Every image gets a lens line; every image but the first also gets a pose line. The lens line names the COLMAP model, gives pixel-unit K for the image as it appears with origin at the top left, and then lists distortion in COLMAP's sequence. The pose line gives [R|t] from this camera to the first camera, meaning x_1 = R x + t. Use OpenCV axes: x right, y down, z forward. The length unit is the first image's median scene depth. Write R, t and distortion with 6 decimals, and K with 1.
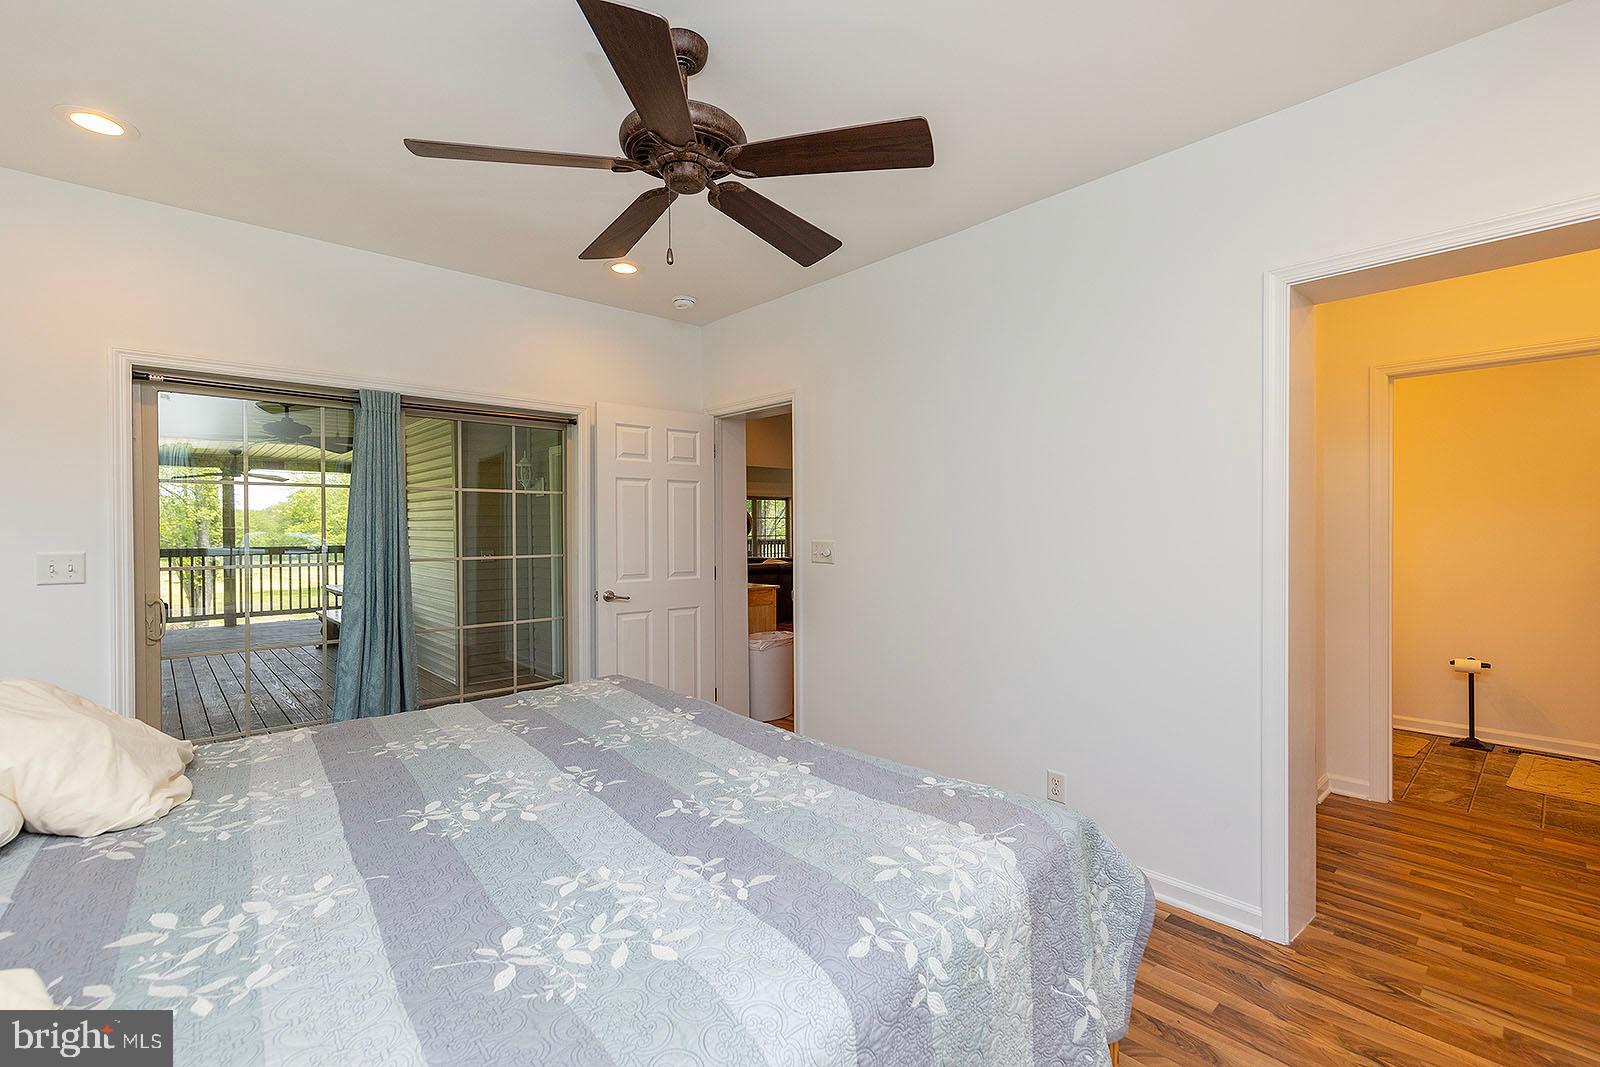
lens RADIAL K [[702.0, 0, 800.0], [0, 702.0, 533.5], [0, 0, 1]] dist [-0.000650, -0.000667]
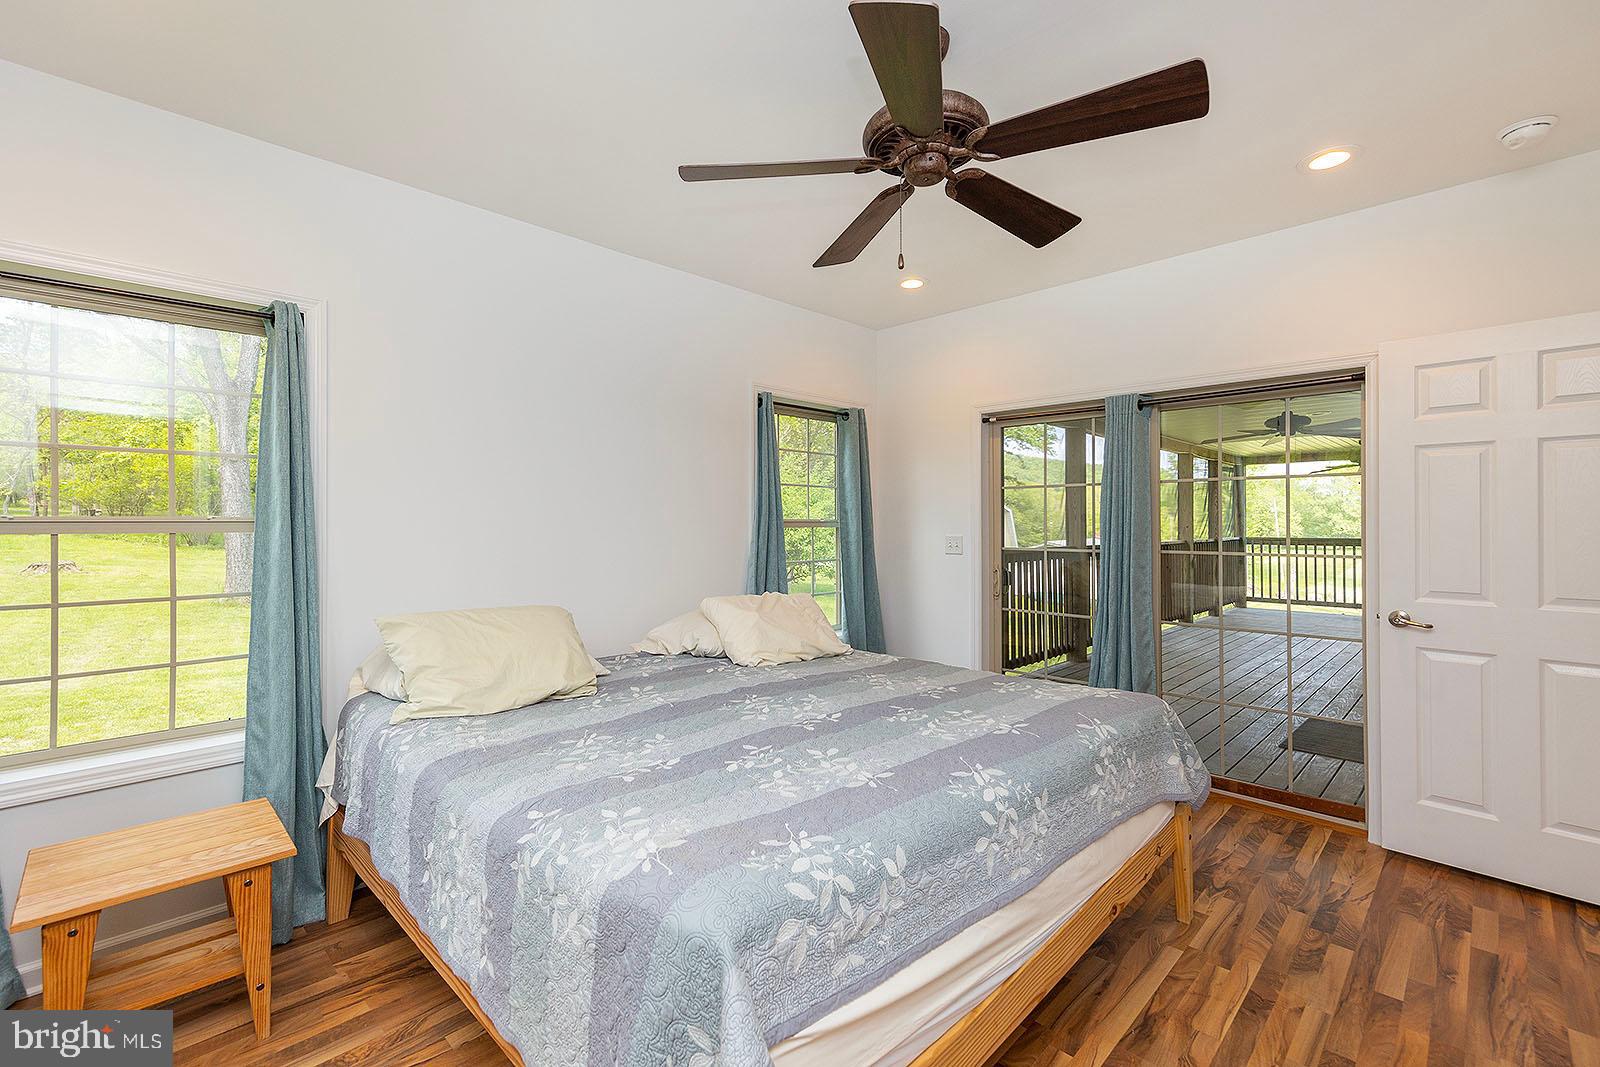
lens RADIAL K [[714.6, 0, 809.6], [0, 714.6, 516.3], [0, 0, 1]] dist [0.011857, 0.000179]
pose [[0.044572, -0.002630, -0.999003, 0.830347], [-0.006147, 0.999977, -0.002907, -0.013921], [0.998987, 0.006271, 0.044555, 0.778782]]
